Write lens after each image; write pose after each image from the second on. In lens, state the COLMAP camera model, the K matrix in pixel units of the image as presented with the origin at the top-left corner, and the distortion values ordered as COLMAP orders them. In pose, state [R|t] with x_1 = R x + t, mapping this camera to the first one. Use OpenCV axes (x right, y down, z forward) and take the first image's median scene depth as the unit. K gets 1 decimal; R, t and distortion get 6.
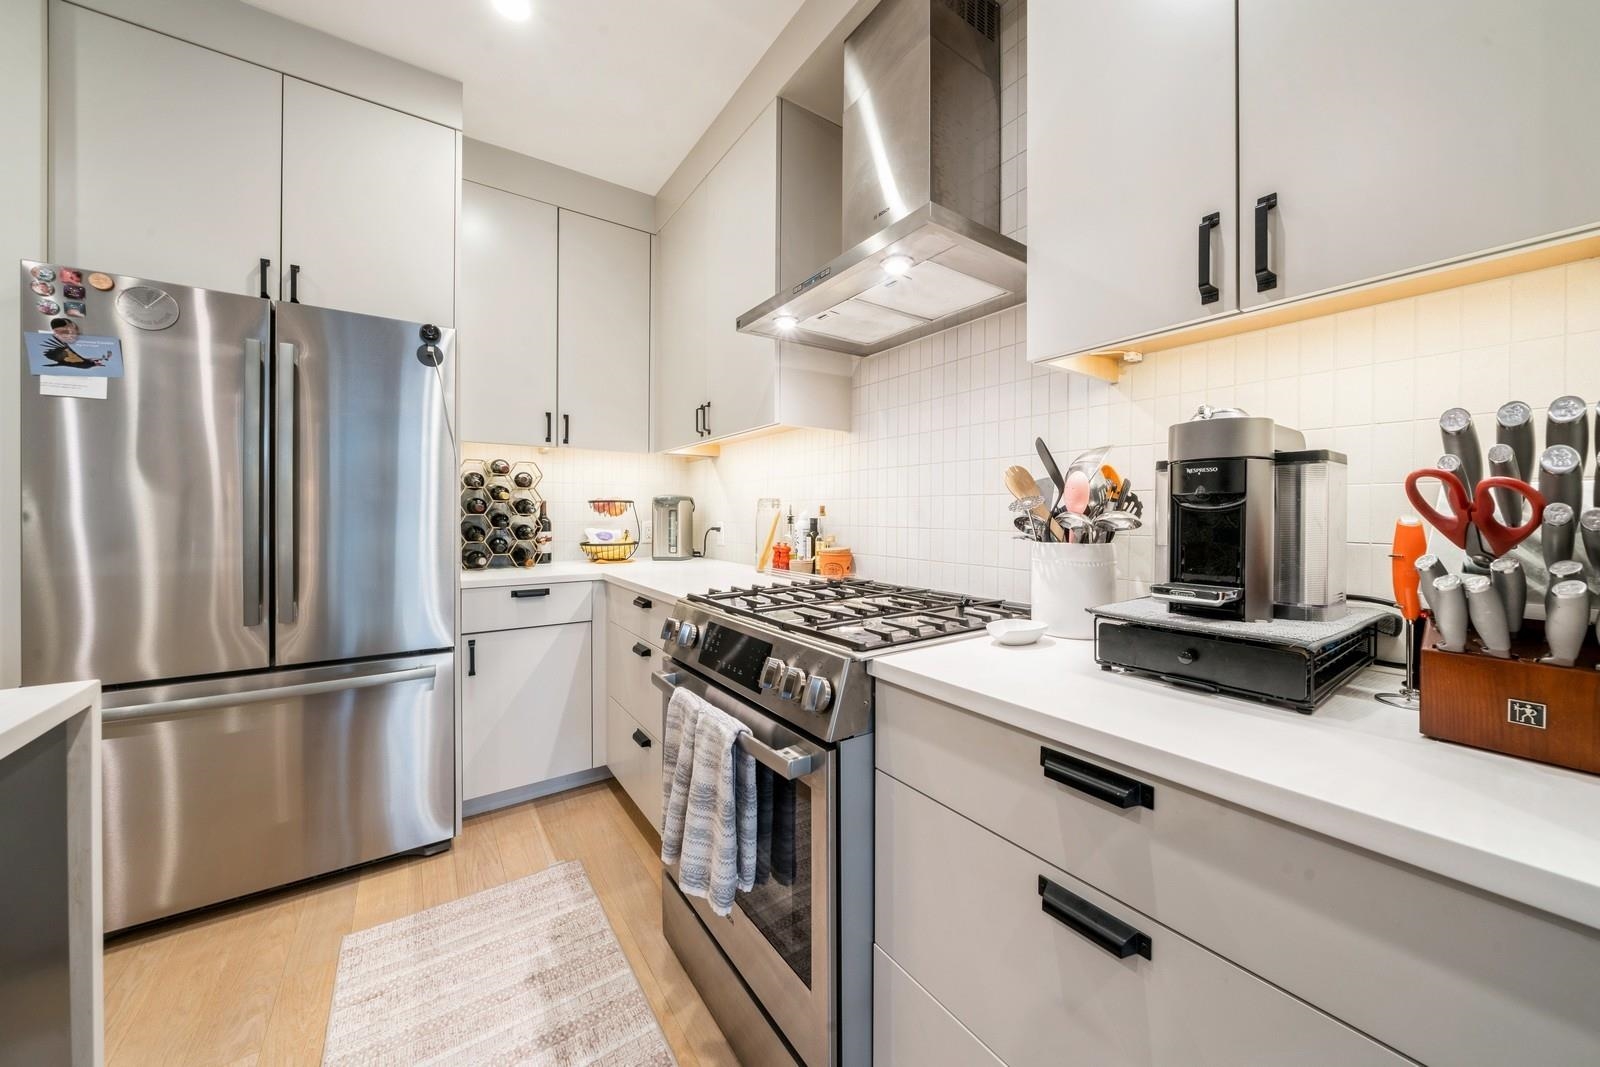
lens RADIAL K [[561.4, 0, 810.3], [0, 561.4, 511.9], [0, 0, 1]] dist [-0.008966, 0.000144]
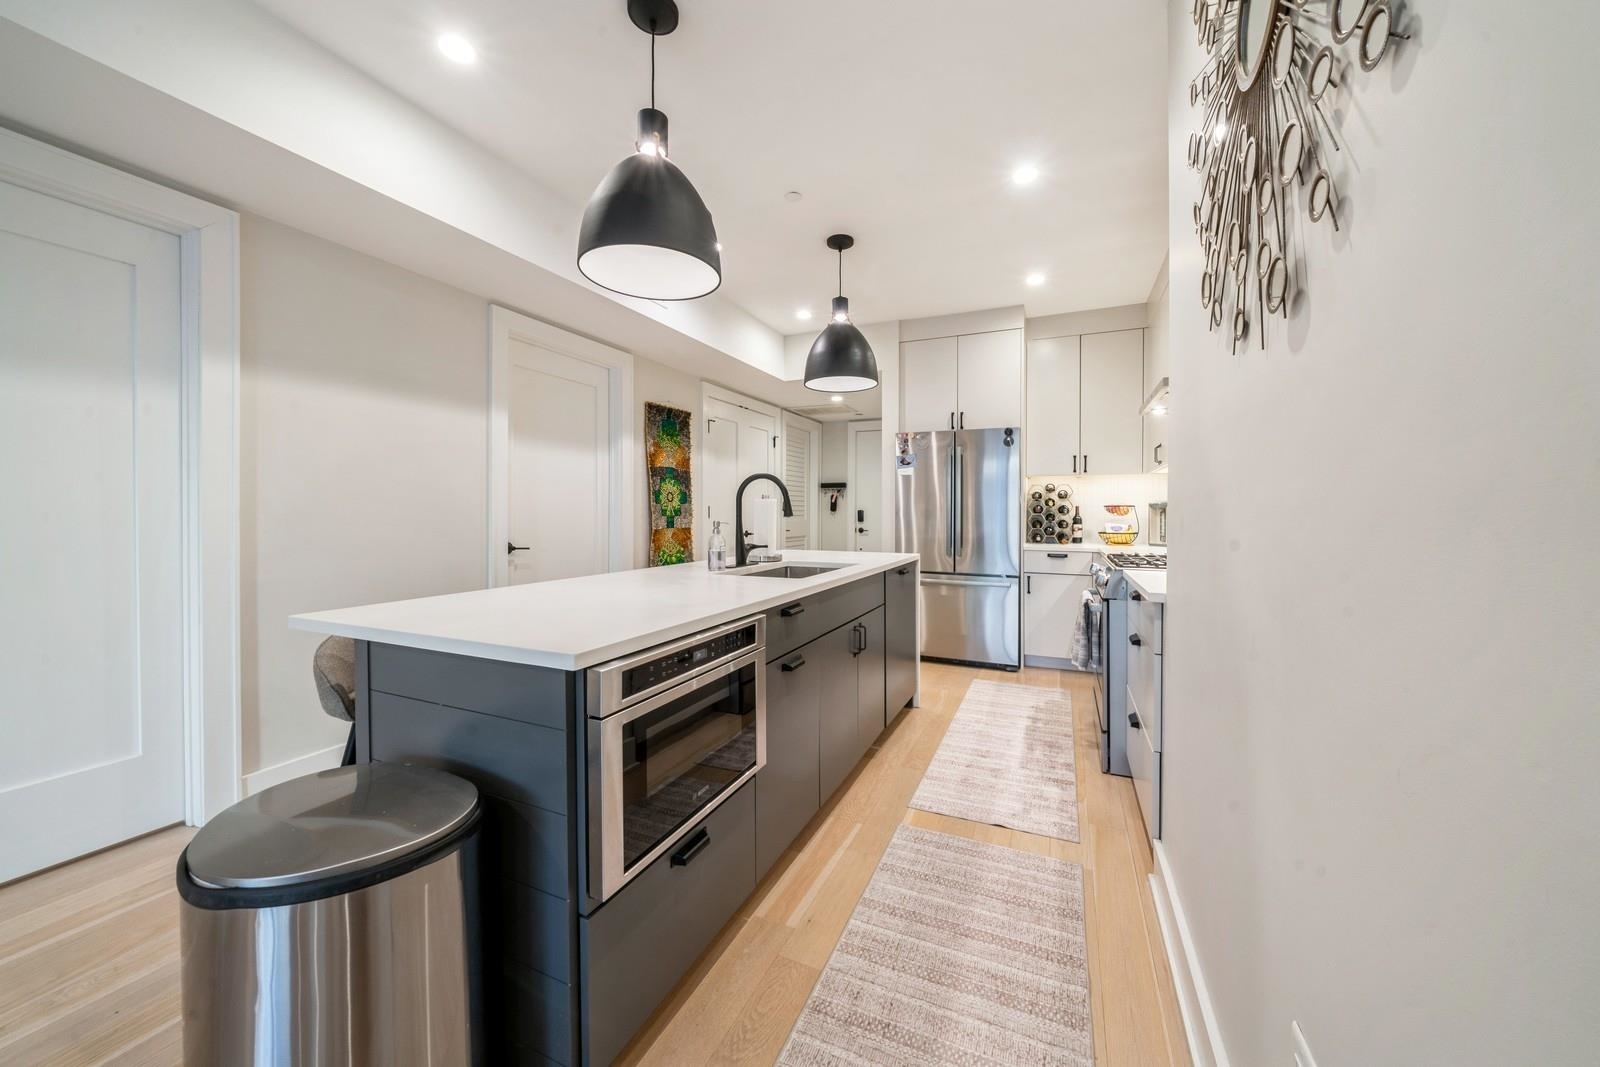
lens RADIAL K [[561.4, 0, 811.5], [0, 561.4, 513.1], [0, 0, 1]] dist [-0.008966, 0.000144]
pose [[0.513278, 0.001788, -0.858220, 0.824357], [-0.001546, 0.999998, 0.001159, 0.000592], [0.858221, 0.000732, 0.513280, -0.807271]]
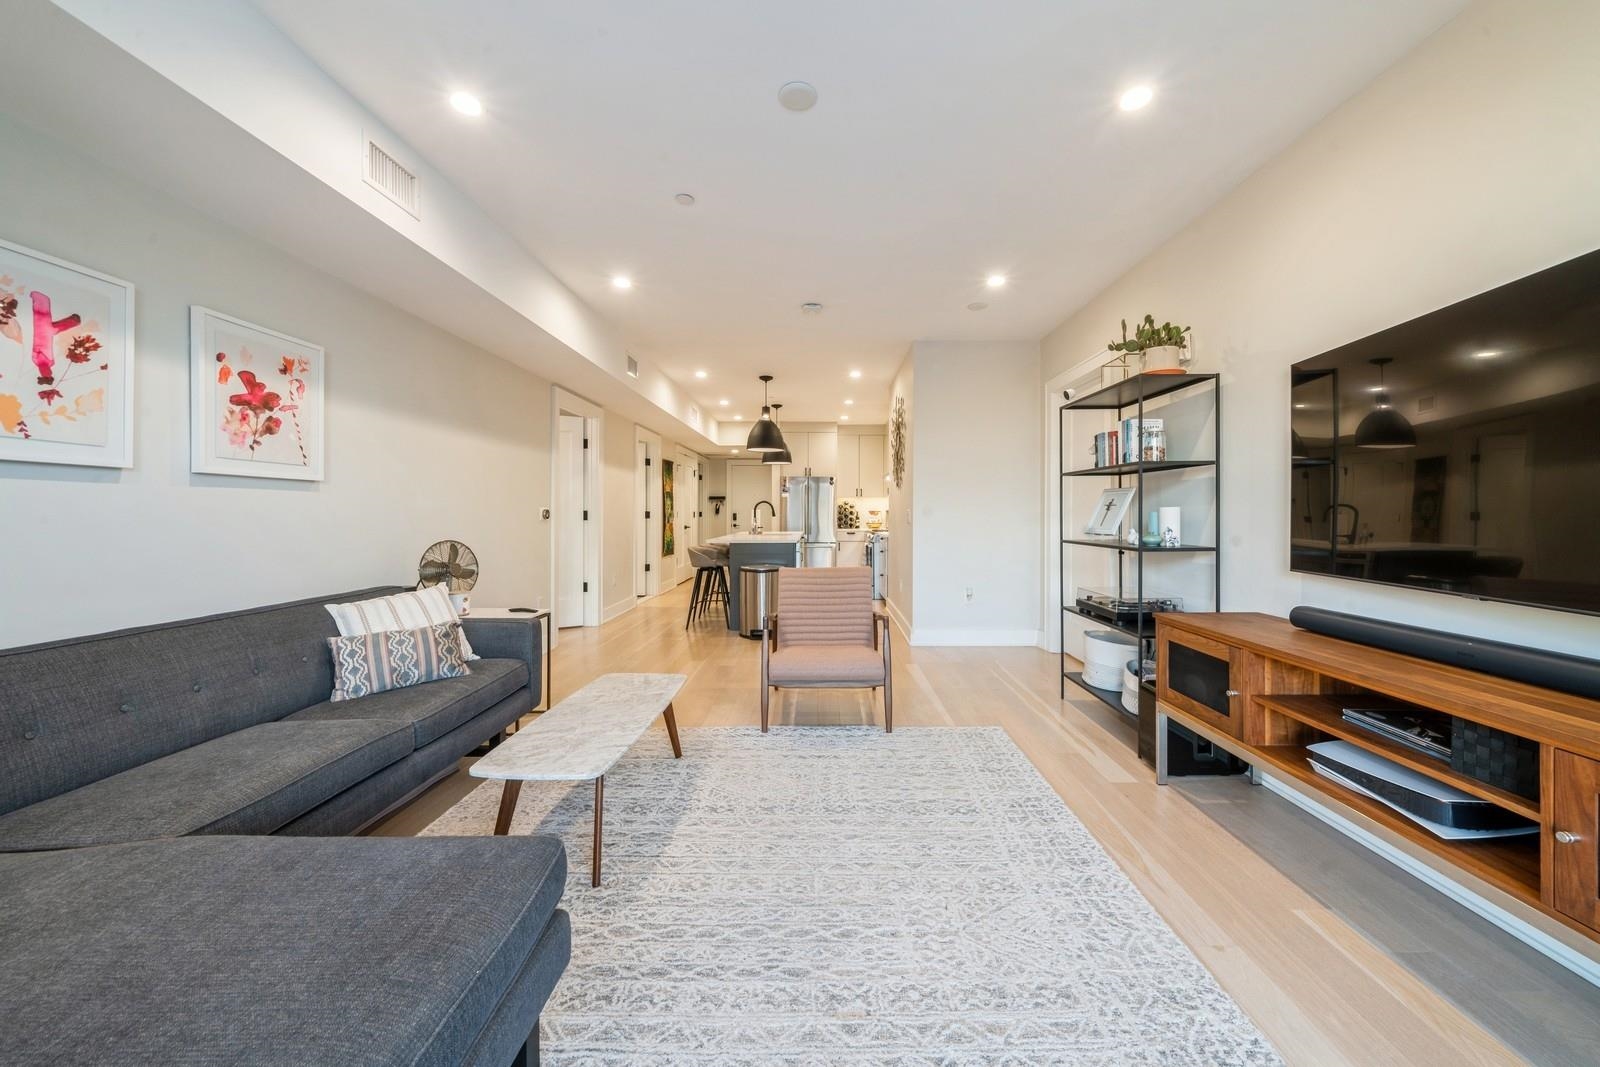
lens RADIAL K [[561.4, 0, 816.9], [0, 561.4, 521.3], [0, 0, 1]] dist [-0.008966, 0.000144]
pose [[0.815177, 0.004640, -0.579193, 2.124571], [0.002190, 0.999936, 0.011092, 0.005023], [0.579208, -0.010310, 0.815115, -3.175863]]
